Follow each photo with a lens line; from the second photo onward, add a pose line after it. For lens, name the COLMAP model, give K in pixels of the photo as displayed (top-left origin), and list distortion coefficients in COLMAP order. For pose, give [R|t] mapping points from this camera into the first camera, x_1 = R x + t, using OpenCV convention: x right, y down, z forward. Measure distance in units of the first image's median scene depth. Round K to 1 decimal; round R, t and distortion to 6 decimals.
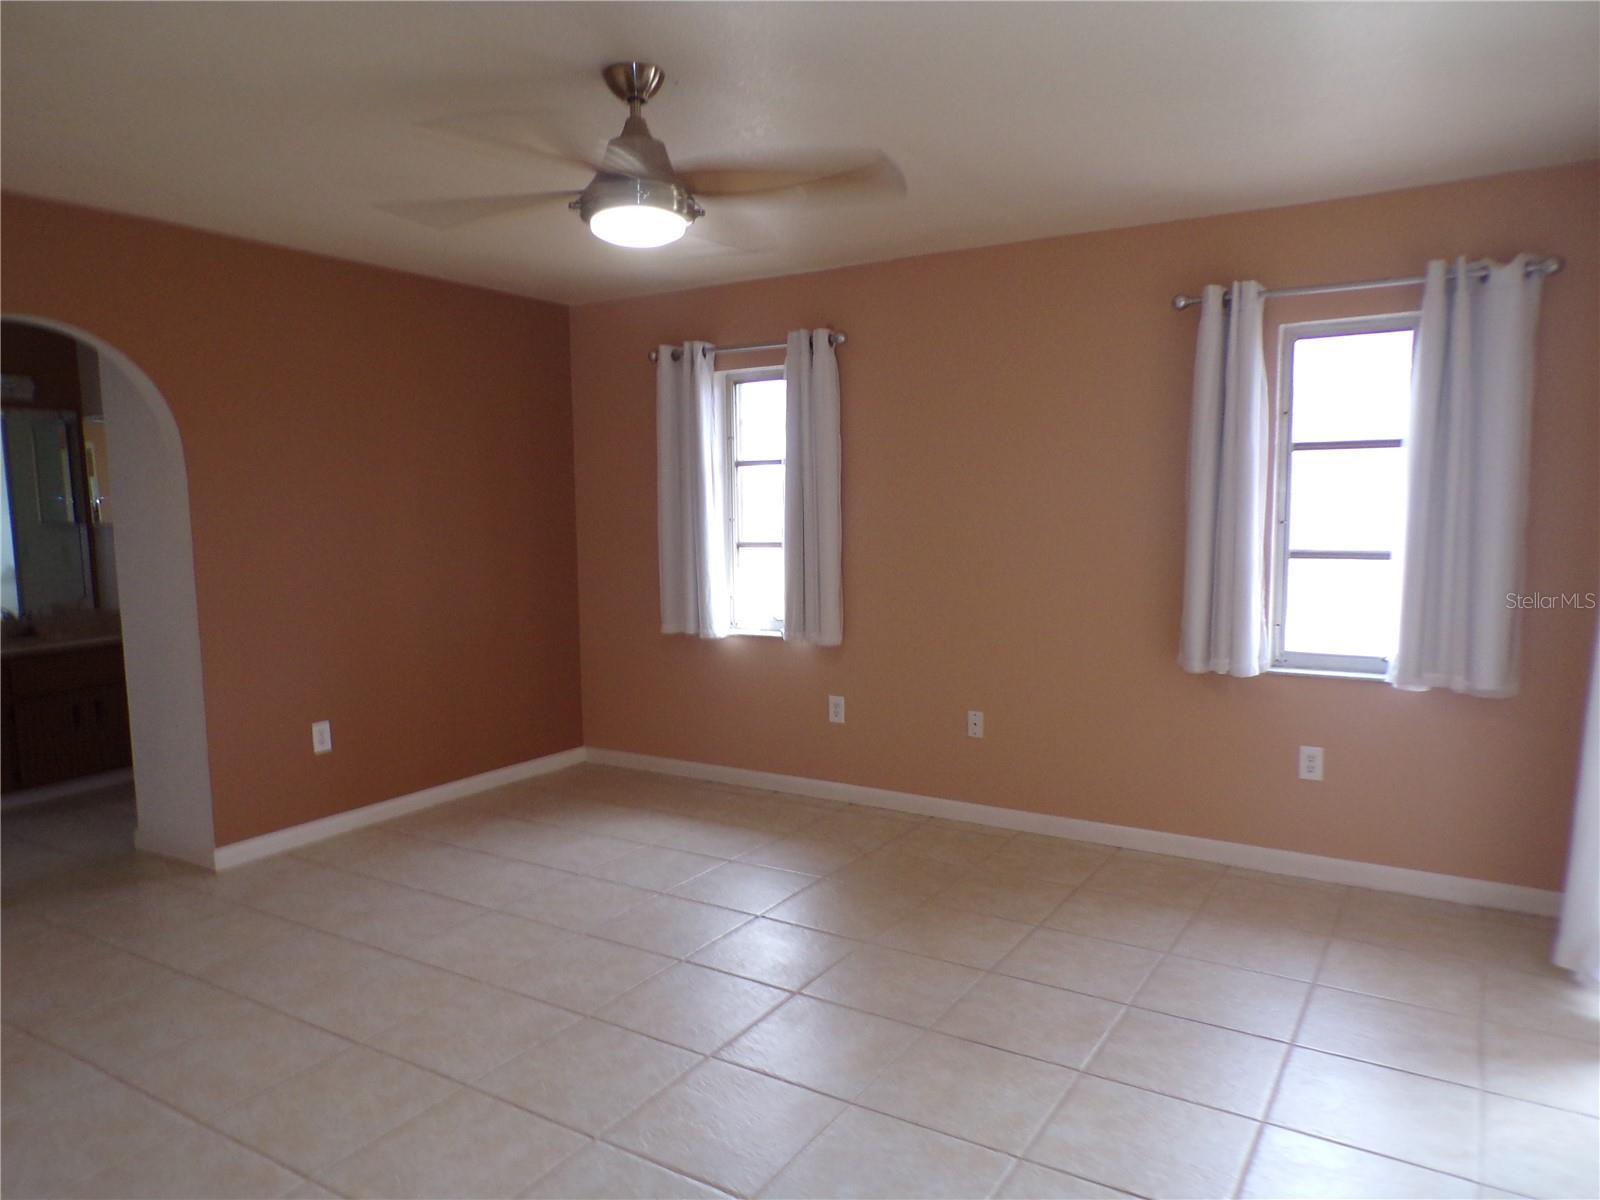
lens RADIAL K [[1129.6, 0, 800.0], [0, 1129.6, 600.0], [0, 0, 1]] dist [0.046101, -0.004417]
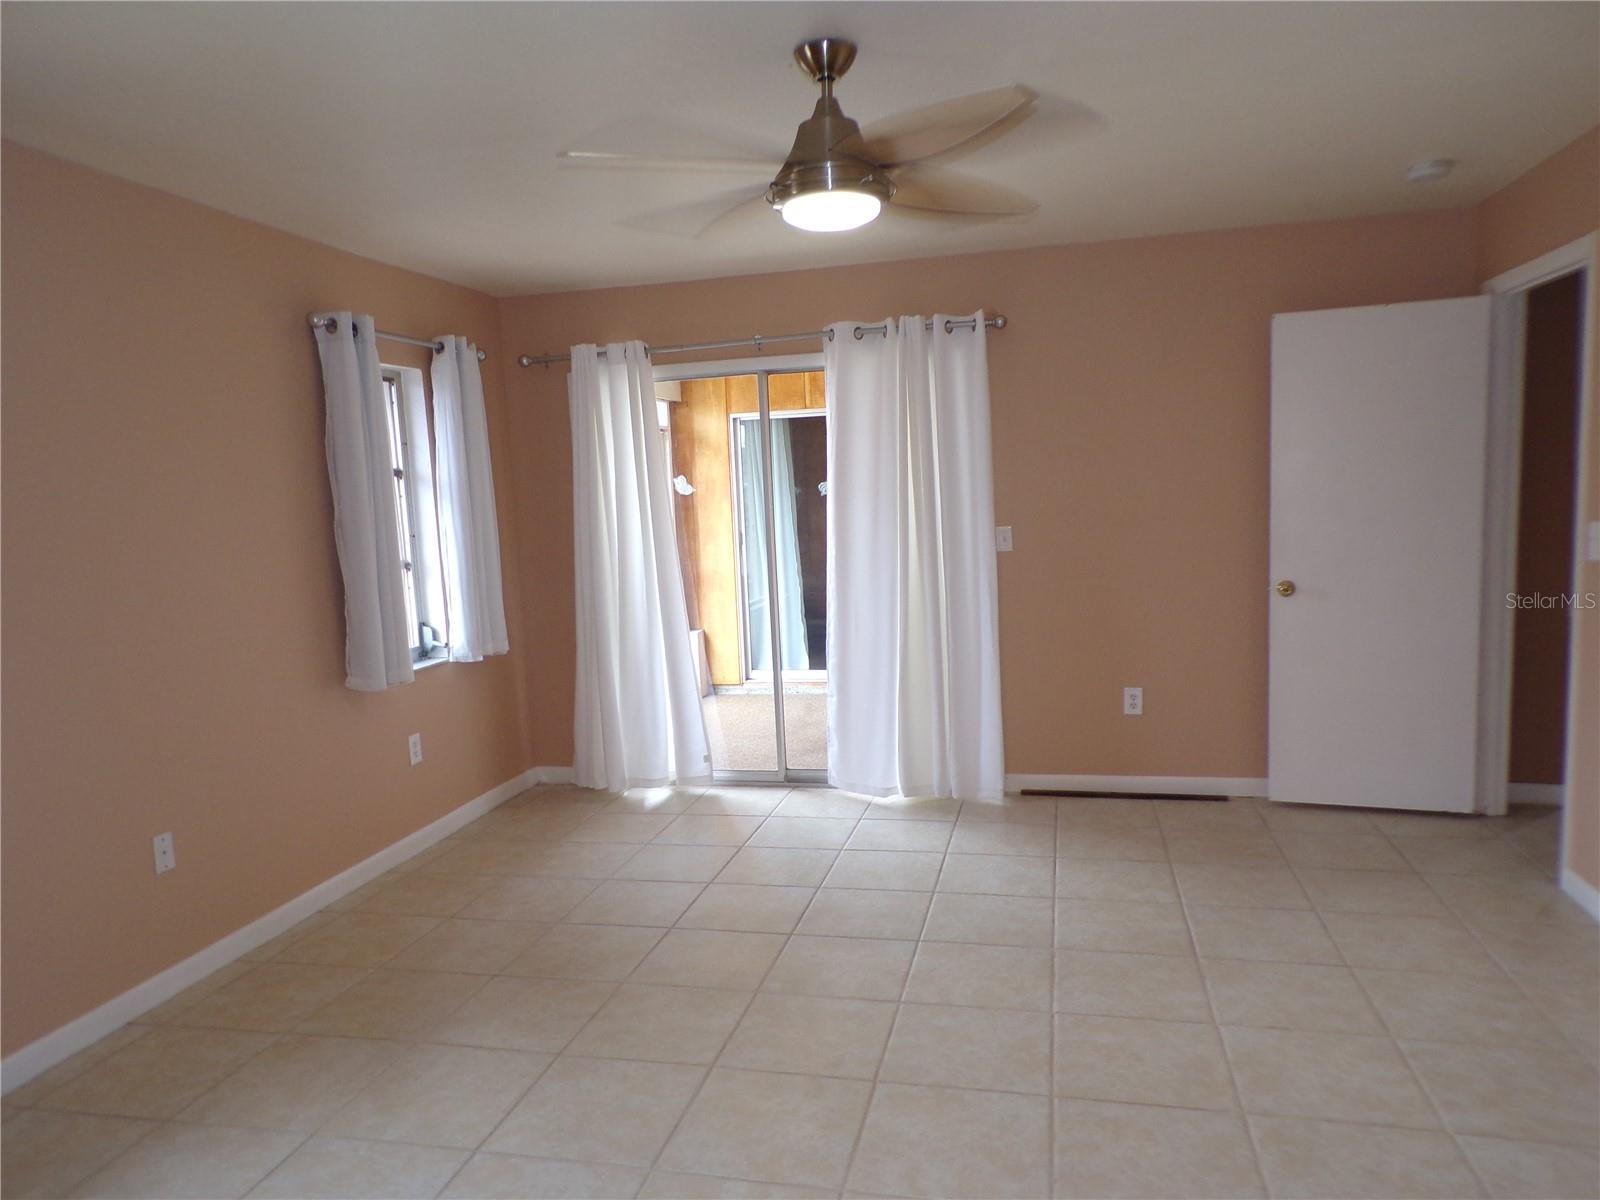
lens RADIAL K [[1120.2, 0, 798.3], [0, 1120.2, 619.7], [0, 0, 1]] dist [0.026049, 0.000928]
pose [[-0.329246, -0.081427, 0.940727, -0.736566], [0.147325, 0.979644, 0.136358, -0.081932], [-0.932680, 0.183488, -0.310548, 0.978478]]
